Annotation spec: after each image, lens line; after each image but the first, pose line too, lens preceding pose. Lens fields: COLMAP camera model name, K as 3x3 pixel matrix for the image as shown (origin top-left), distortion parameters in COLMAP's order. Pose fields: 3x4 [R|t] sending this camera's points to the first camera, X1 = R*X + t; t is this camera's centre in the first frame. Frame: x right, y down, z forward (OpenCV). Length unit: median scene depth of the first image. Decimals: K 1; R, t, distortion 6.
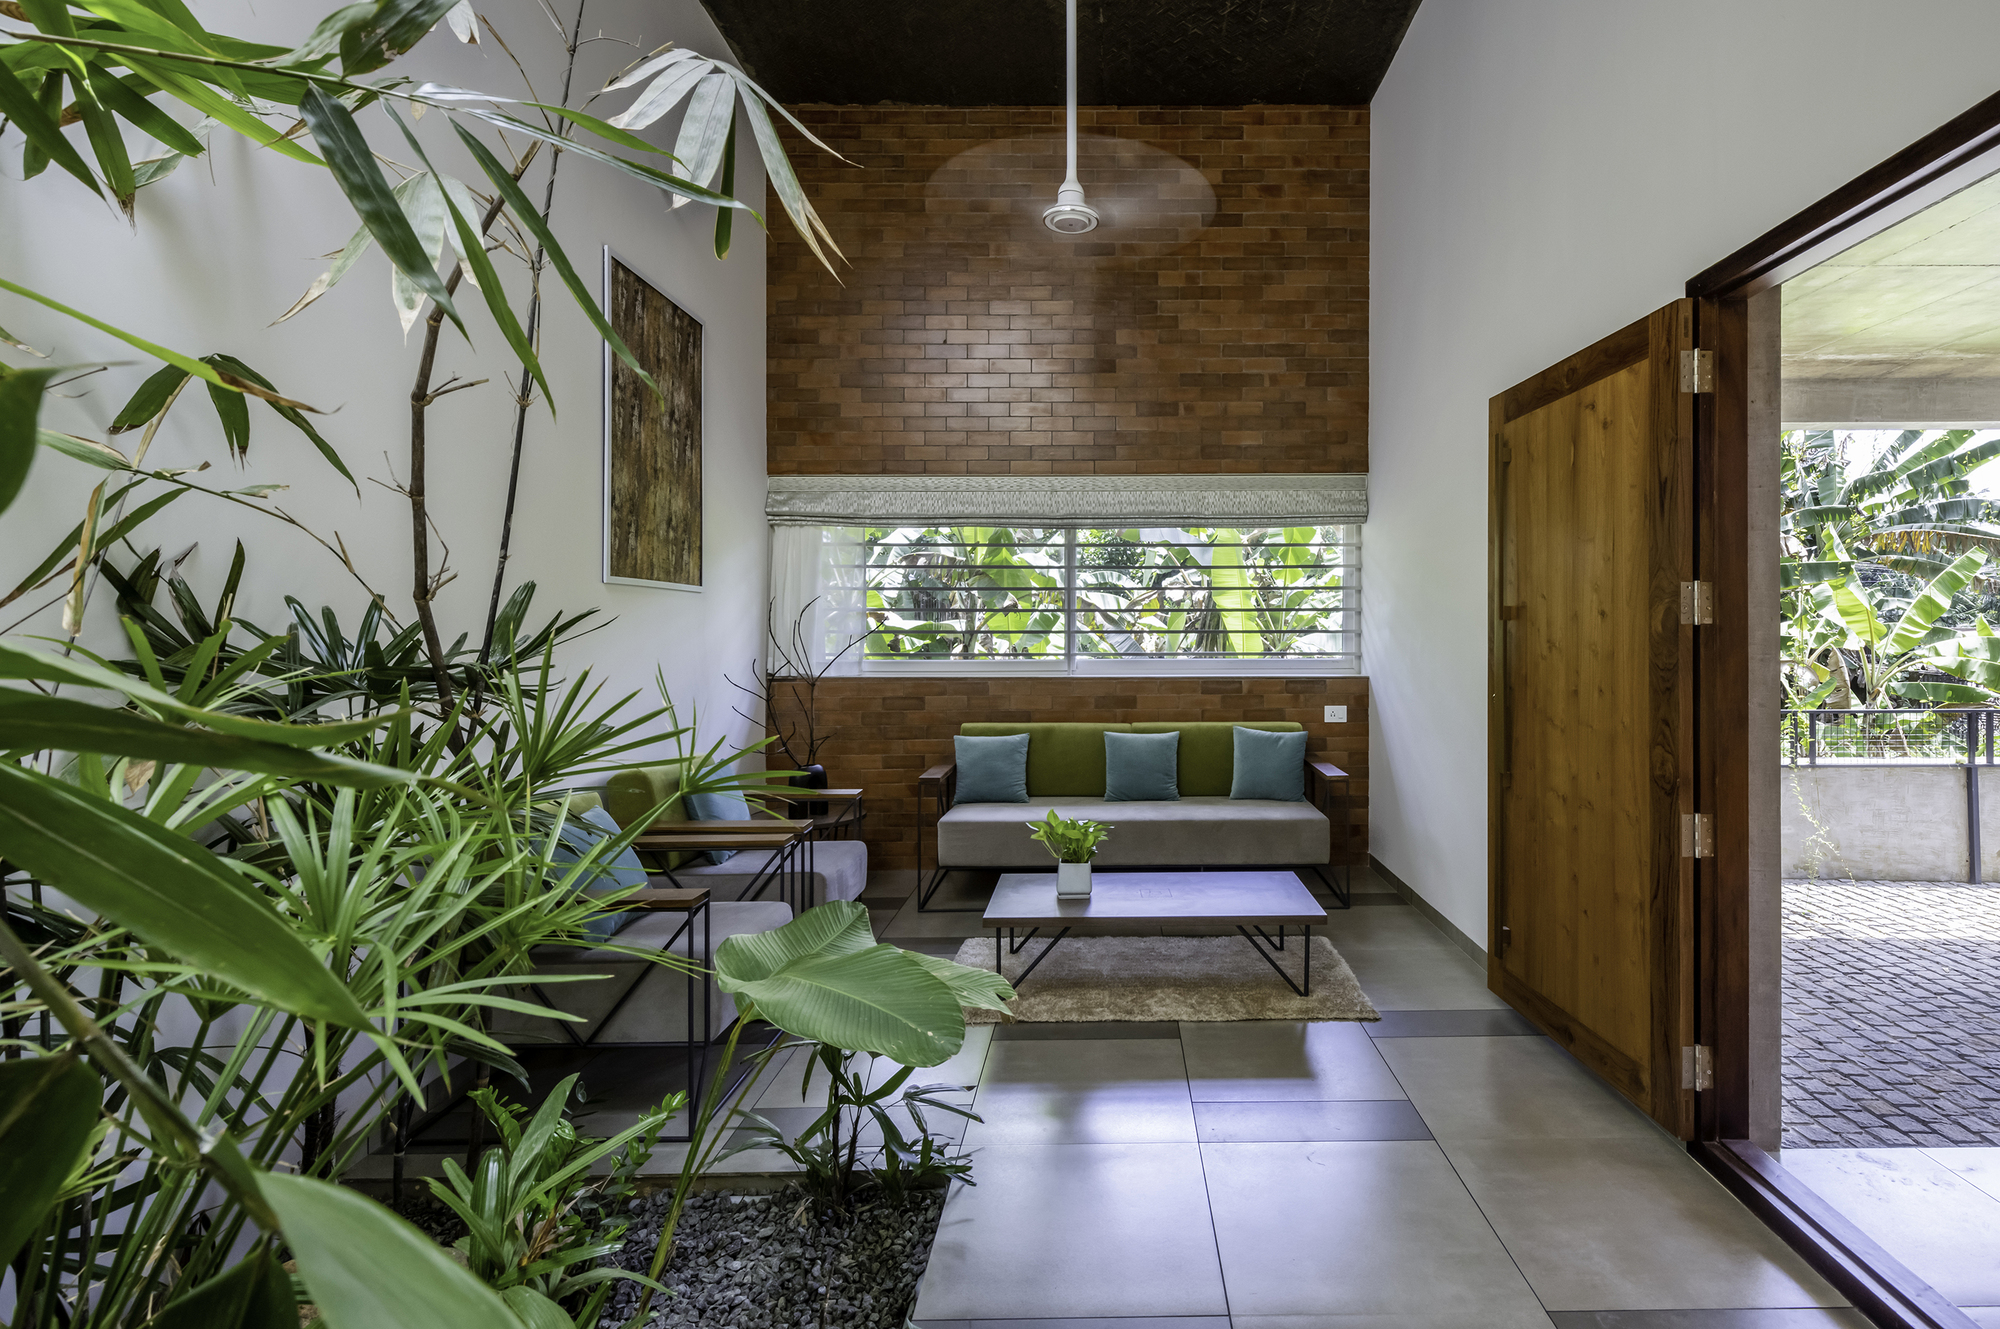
lens RADIAL K [[938.3, 0, 1126.2], [0, 938.3, 652.7], [0, 0, 1]] dist [0.018053, -0.000262]
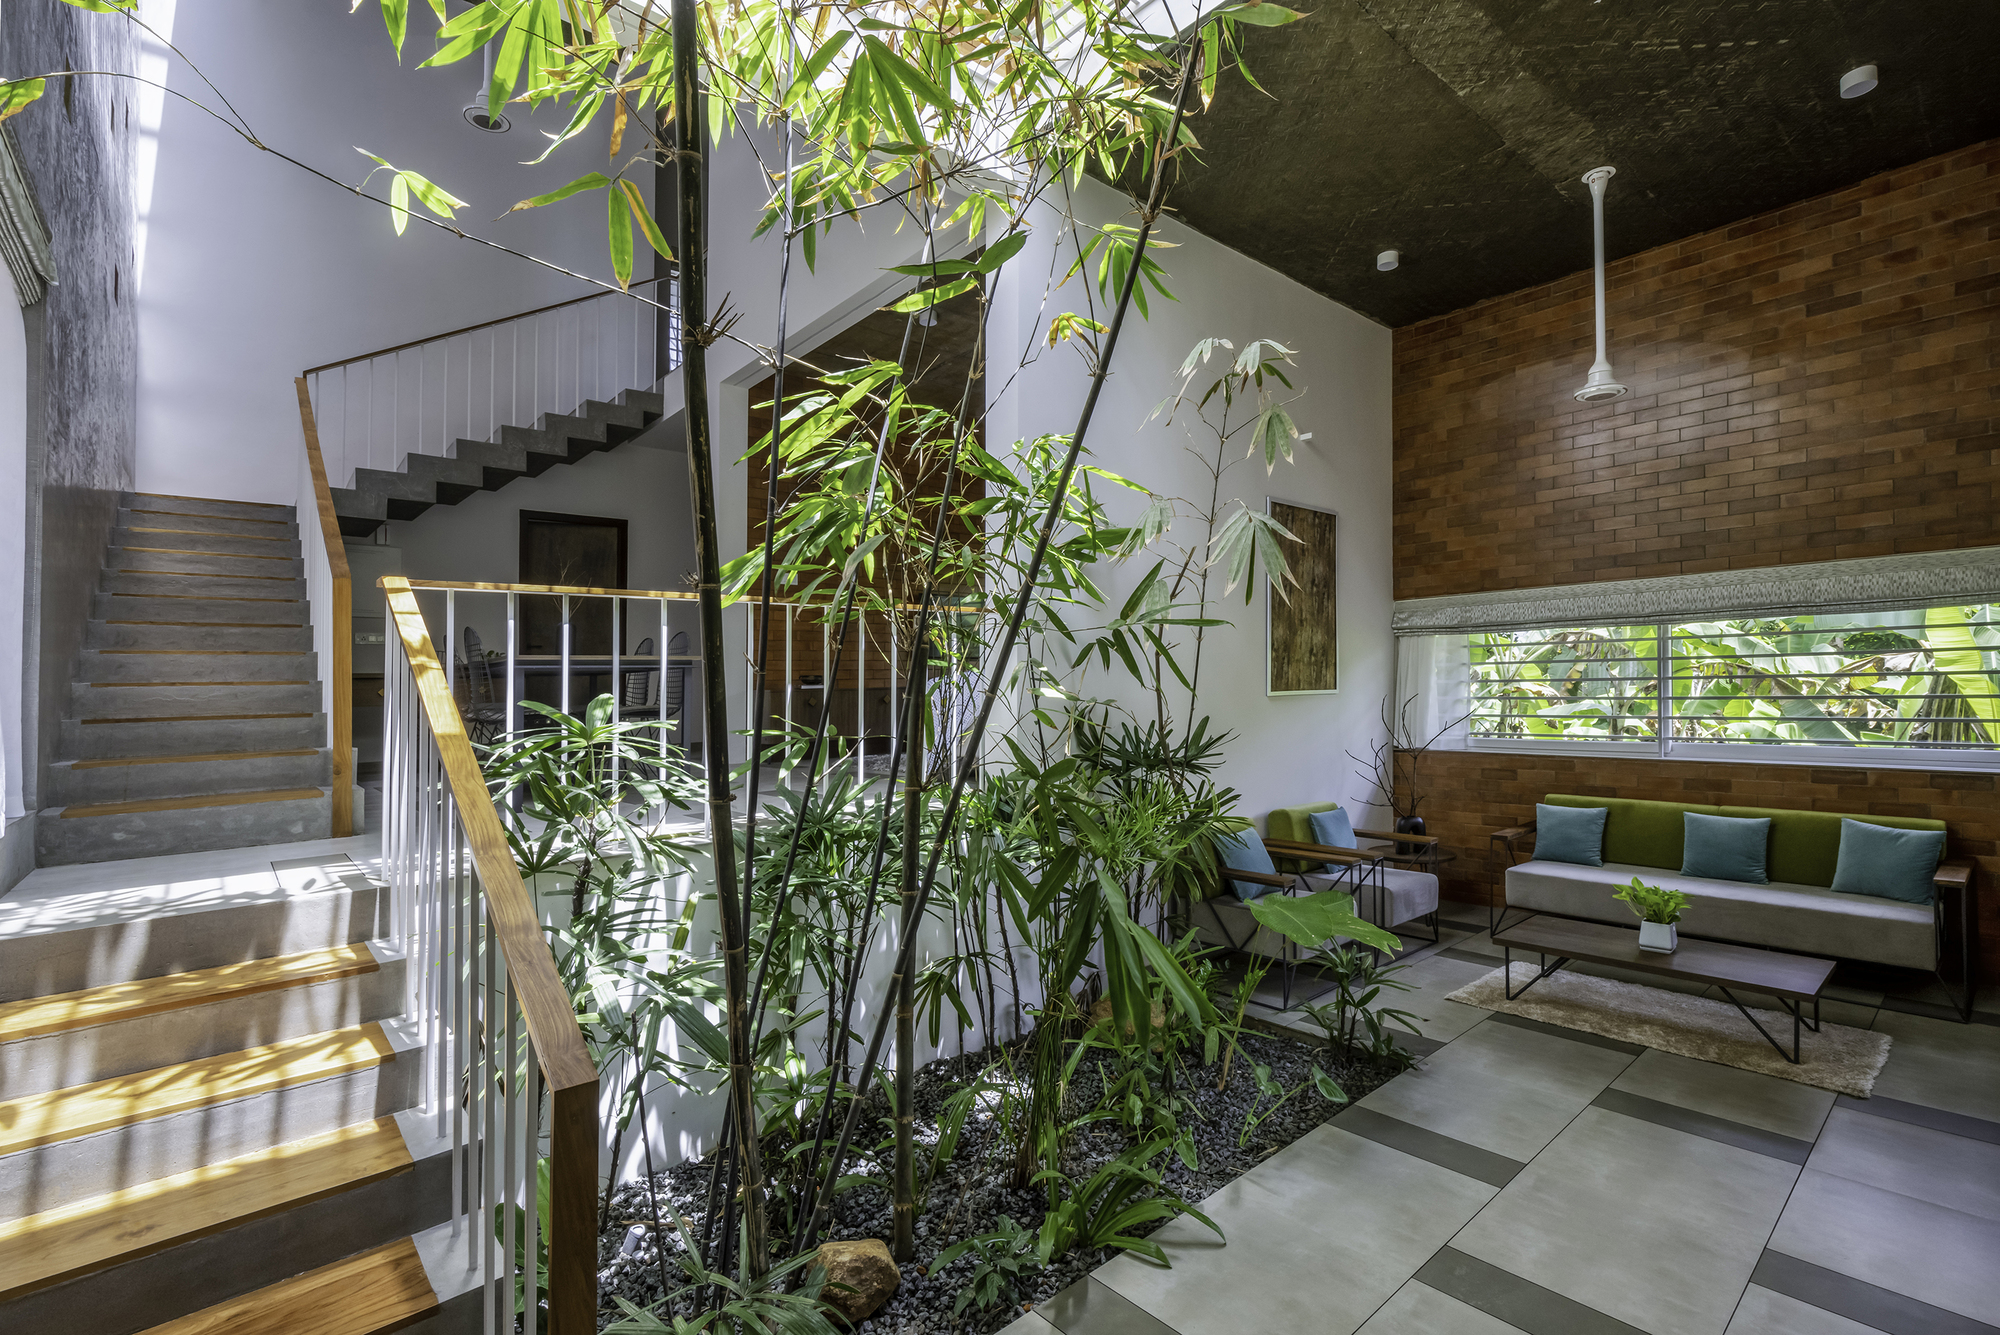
lens RADIAL K [[903.4, 0, 1024.0], [0, 903.4, 704.5], [0, 0, 1]] dist [-0.002518, -0.000326]
pose [[0.651334, 0.002122, -0.758788, 0.266481], [0.003068, 0.999981, 0.005429, -0.047688], [0.758785, -0.005864, 0.651315, -0.260685]]
